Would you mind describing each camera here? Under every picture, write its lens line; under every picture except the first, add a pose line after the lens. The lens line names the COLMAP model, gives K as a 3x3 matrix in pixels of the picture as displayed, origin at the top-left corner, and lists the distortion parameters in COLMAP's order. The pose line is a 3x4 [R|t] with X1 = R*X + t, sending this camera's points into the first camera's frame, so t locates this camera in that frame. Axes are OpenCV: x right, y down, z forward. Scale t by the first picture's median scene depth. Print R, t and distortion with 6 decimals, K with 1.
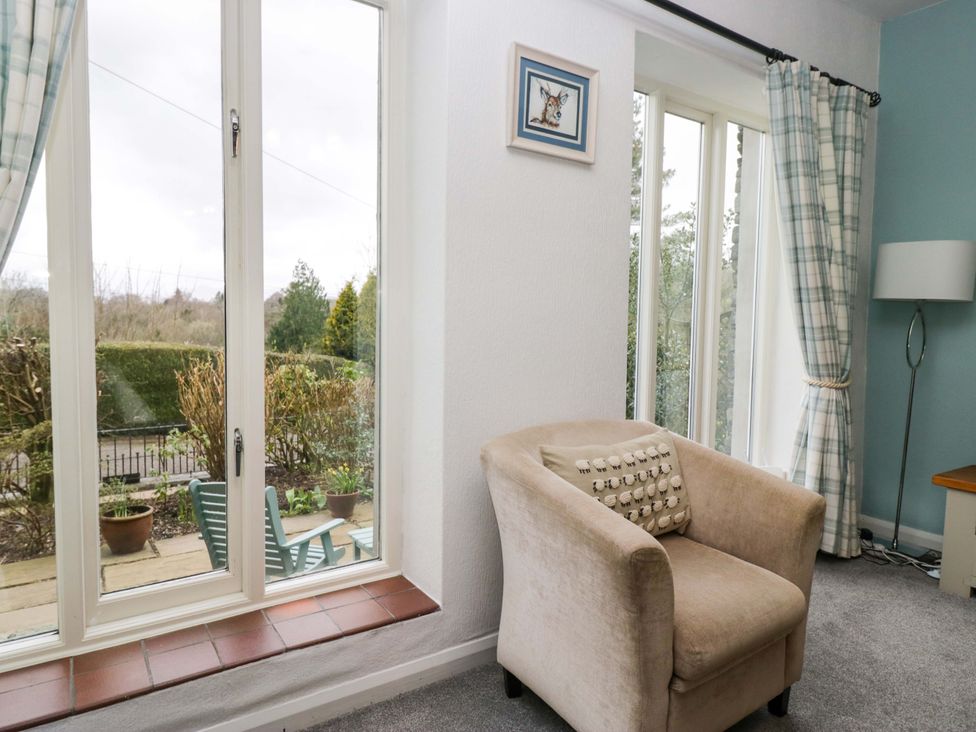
lens RADIAL K [[616.7, 0, 487.9], [0, 616.7, 360.5], [0, 0, 1]] dist [0.000119, -0.001128]
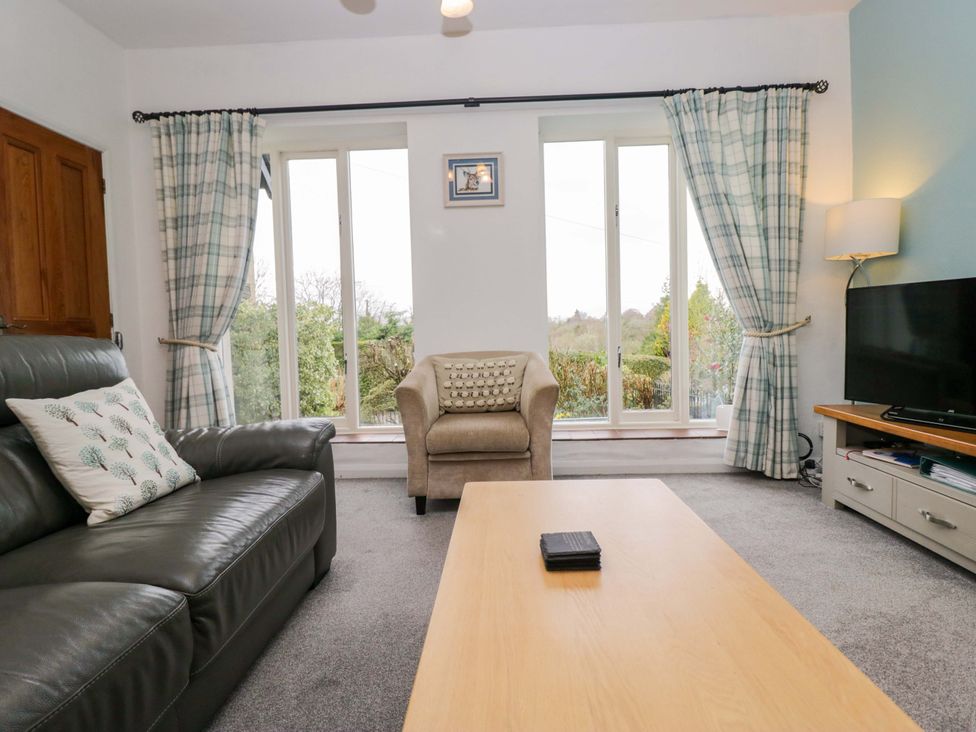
lens RADIAL K [[543.3, 0, 484.6], [0, 543.3, 356.3], [0, 0, 1]] dist [-0.000395, -0.000807]
pose [[0.801119, -0.013667, -0.598350, 1.066491], [0.001629, 0.999785, -0.020654, 0.145220], [0.598503, 0.015572, 0.800969, -0.263163]]
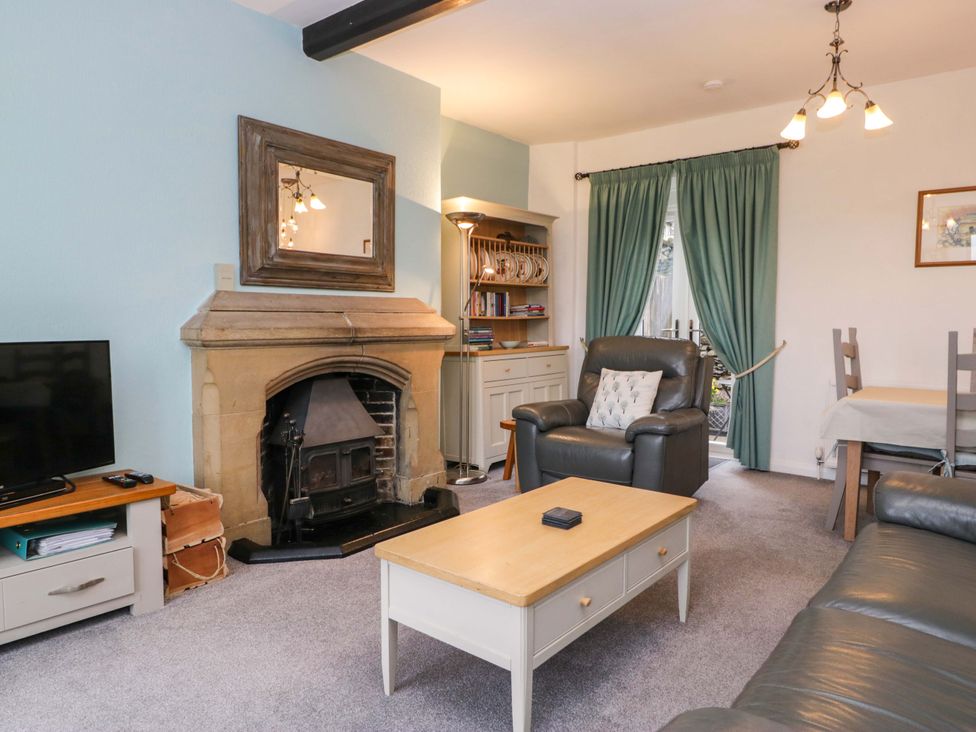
lens RADIAL K [[645.8, 0, 483.8], [0, 645.8, 357.1], [0, 0, 1]] dist [0.004401, -0.002285]
pose [[-0.278180, -0.072401, 0.957796, -0.096278], [0.054927, 0.994324, 0.091115, -0.045514], [-0.958957, 0.077956, -0.272624, 0.557025]]
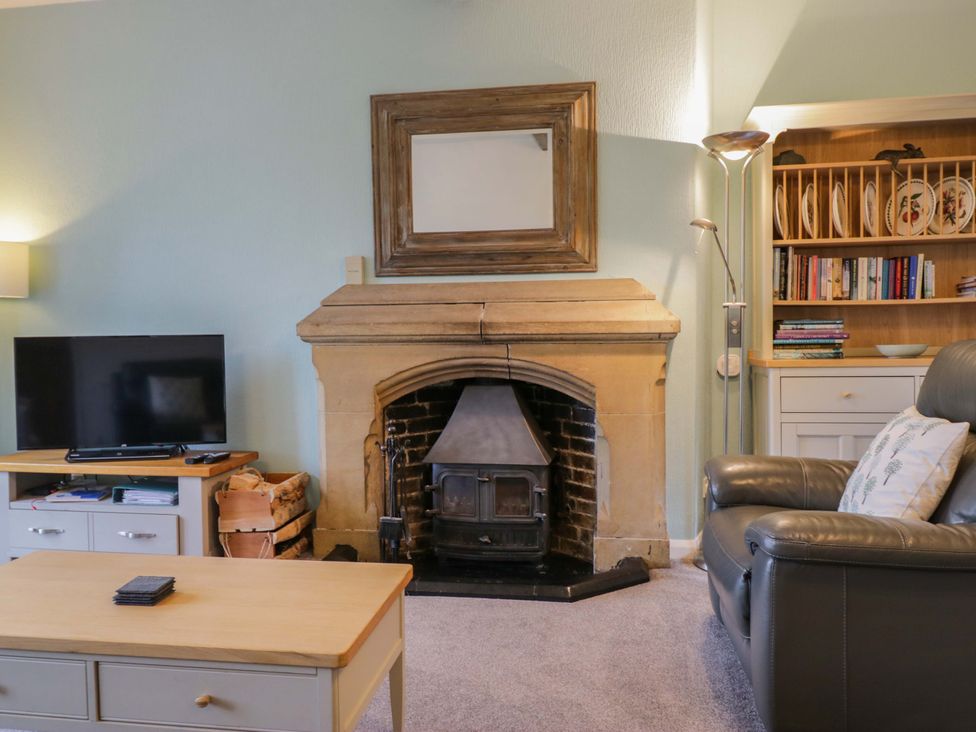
lens RADIAL K [[778.0, 0, 487.9], [0, 778.0, 355.2], [0, 0, 1]] dist [0.008903, 0.002066]
pose [[0.689766, -0.064471, 0.721156, 0.478629], [0.073162, 0.997136, 0.019166, 0.053562], [-0.720326, 0.039541, 0.692507, -0.729158]]
